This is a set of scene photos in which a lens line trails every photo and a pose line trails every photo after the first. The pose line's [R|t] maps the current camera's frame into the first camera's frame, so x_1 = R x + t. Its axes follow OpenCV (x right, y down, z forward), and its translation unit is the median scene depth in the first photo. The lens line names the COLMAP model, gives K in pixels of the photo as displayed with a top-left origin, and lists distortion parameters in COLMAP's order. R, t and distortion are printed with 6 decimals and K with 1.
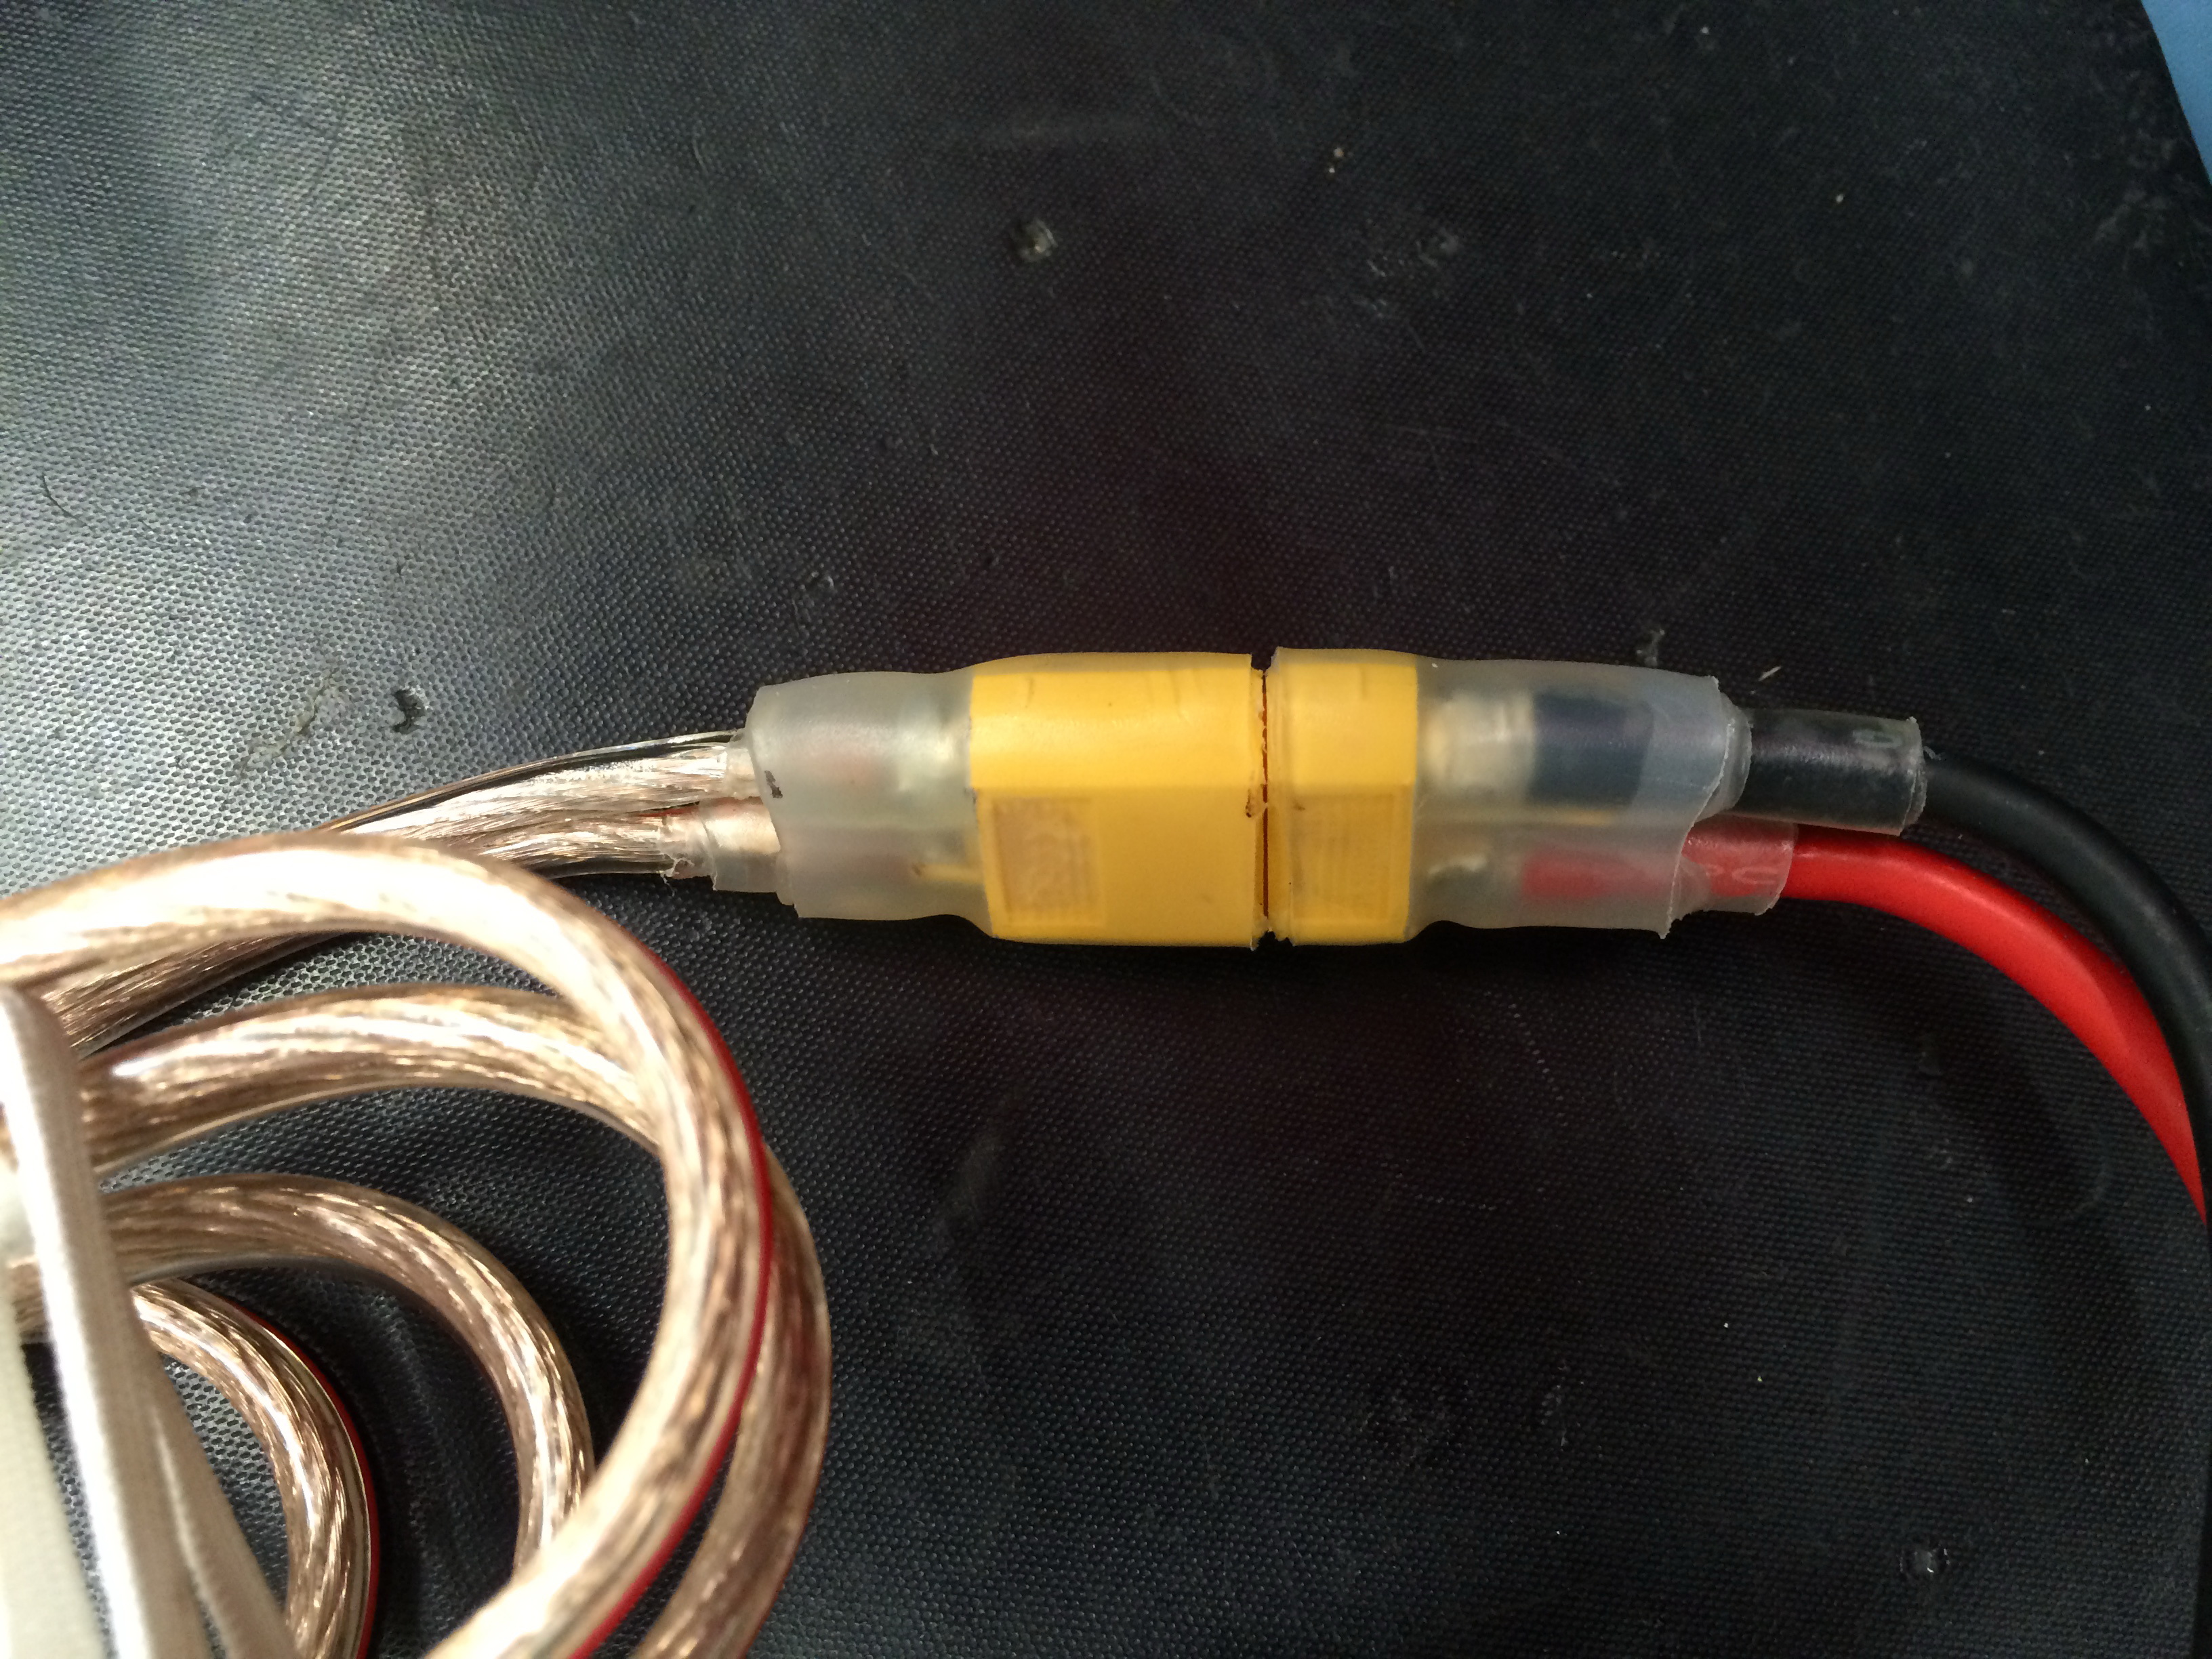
lens RADIAL K [[2128.5, 0, 1106.0], [0, 2128.5, 829.5], [0, 0, 1]] dist [0.098190, 0.000722]
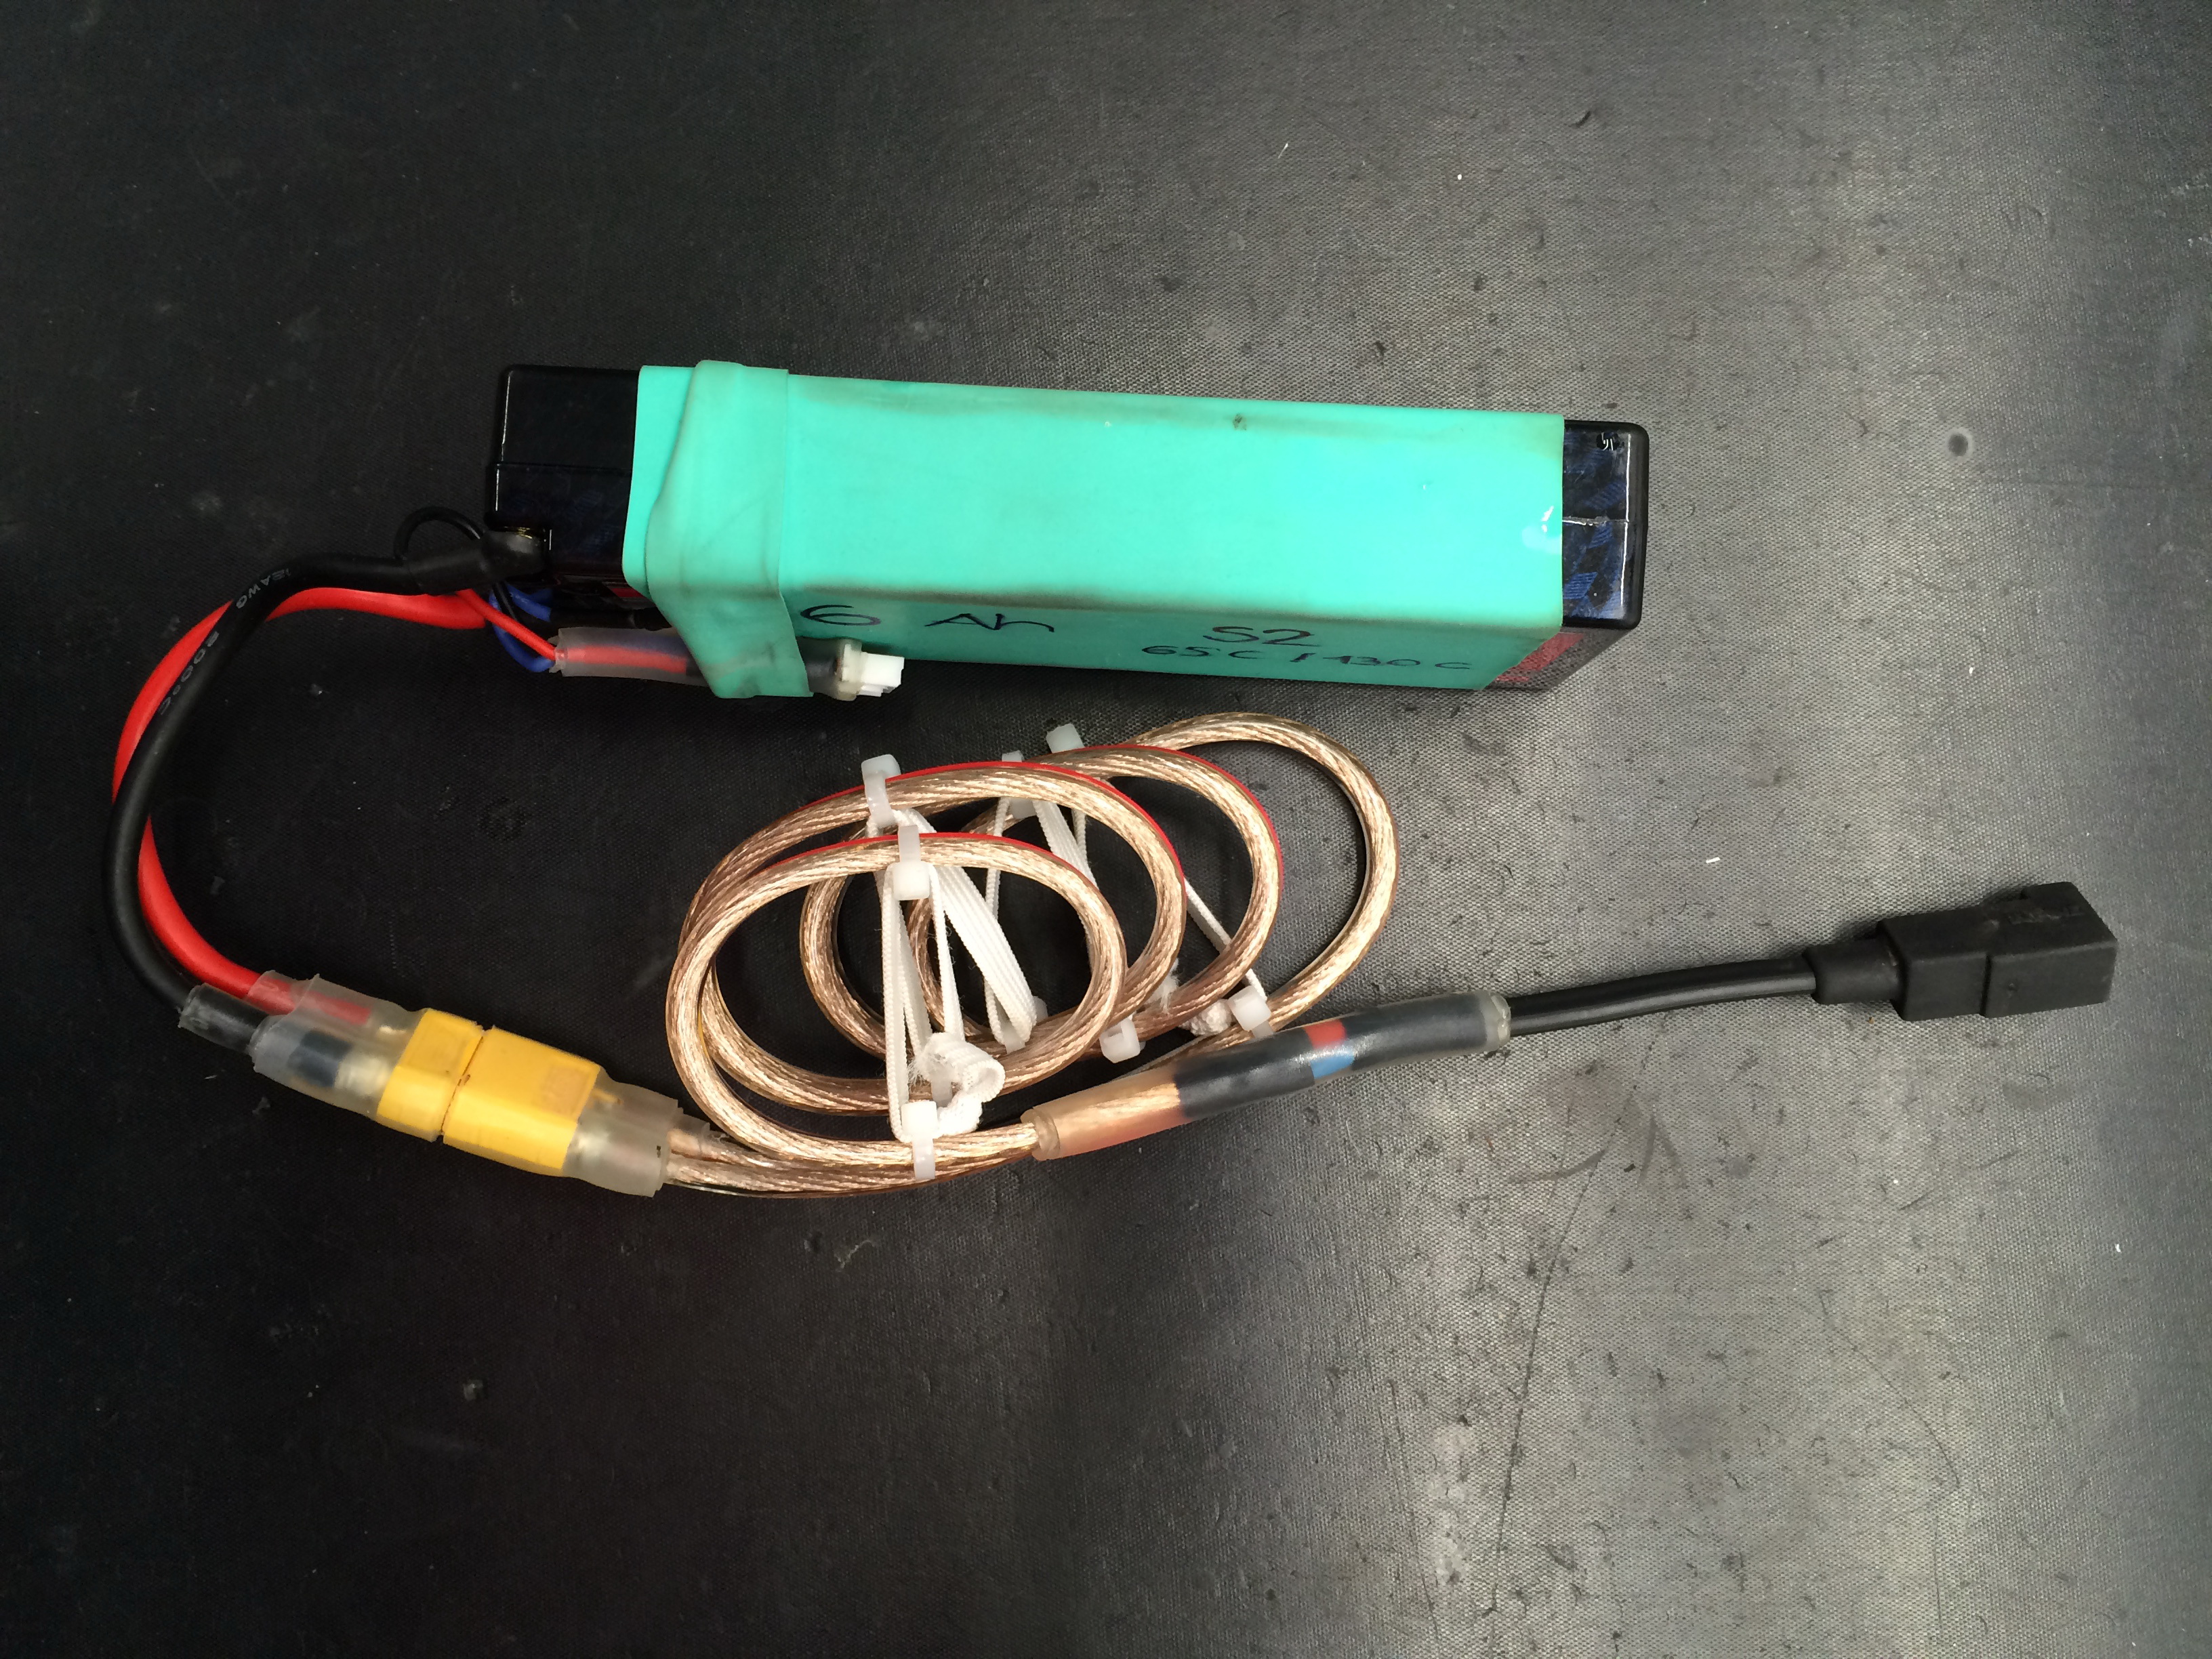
lens RADIAL K [[2128.5, 0, 1106.0], [0, 2128.5, 829.5], [0, 0, 1]] dist [0.098190, 0.000722]
pose [[-0.939631, -0.332291, -0.081710, -0.306266], [0.301646, -0.917082, 0.260712, -0.162418], [-0.161567, 0.220325, 0.961953, -1.457097]]
